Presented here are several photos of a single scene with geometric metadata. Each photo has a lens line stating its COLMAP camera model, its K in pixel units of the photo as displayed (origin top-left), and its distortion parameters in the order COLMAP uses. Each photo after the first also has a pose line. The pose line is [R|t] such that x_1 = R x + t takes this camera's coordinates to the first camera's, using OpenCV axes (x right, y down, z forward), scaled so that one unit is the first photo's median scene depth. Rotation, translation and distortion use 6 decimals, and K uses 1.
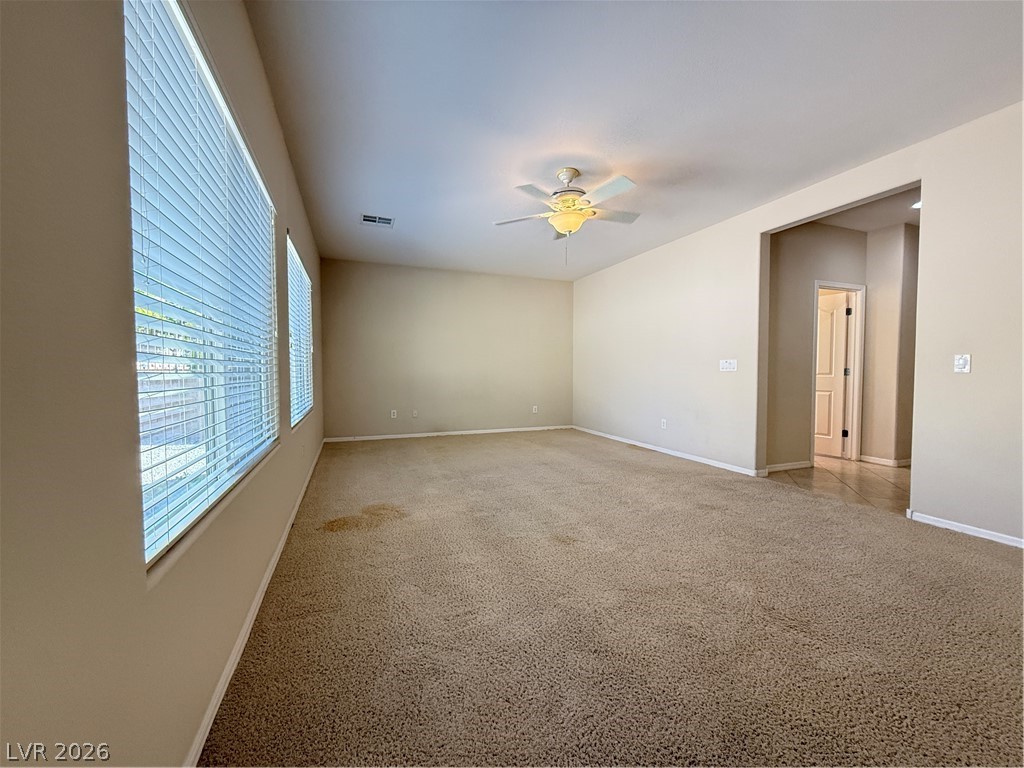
lens RADIAL K [[409.3, 0, 519.1], [0, 409.3, 387.1], [0, 0, 1]] dist [-0.001106, 0.000145]
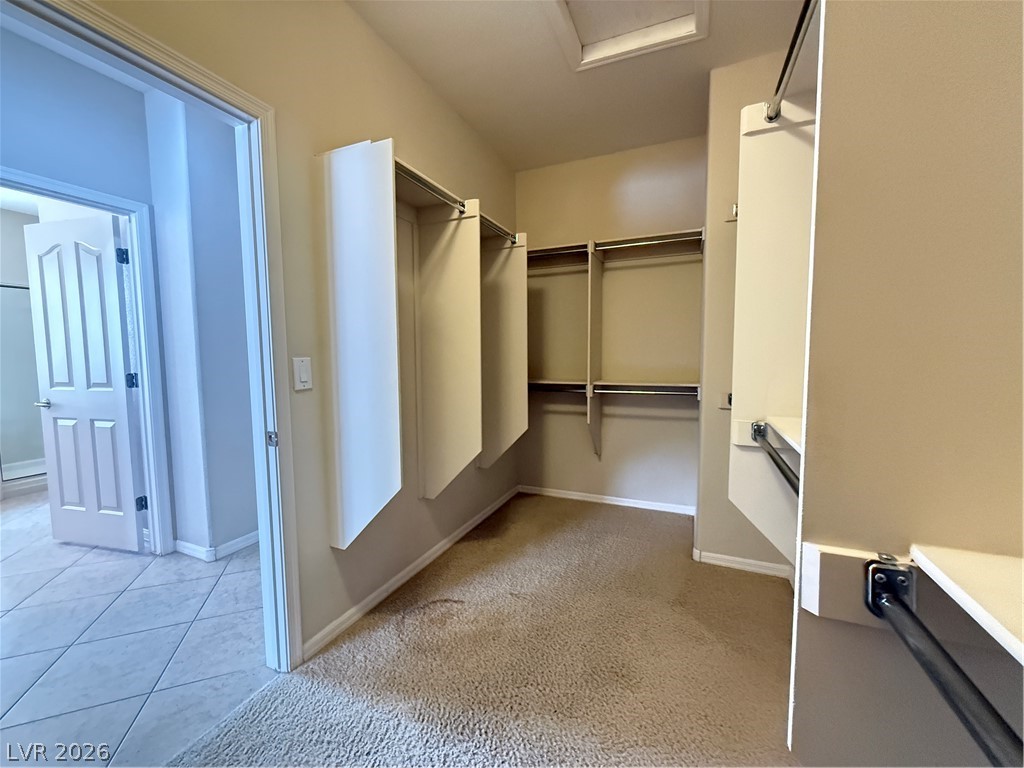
lens RADIAL K [[409.3, 0, 513.2], [0, 409.3, 383.5], [0, 0, 1]] dist [-0.001106, 0.000145]
pose [[0.719938, -0.054110, 0.691926, 0.794873], [0.036590, 0.998529, 0.040016, -0.036174], [-0.693073, -0.003491, 0.720859, 0.332985]]
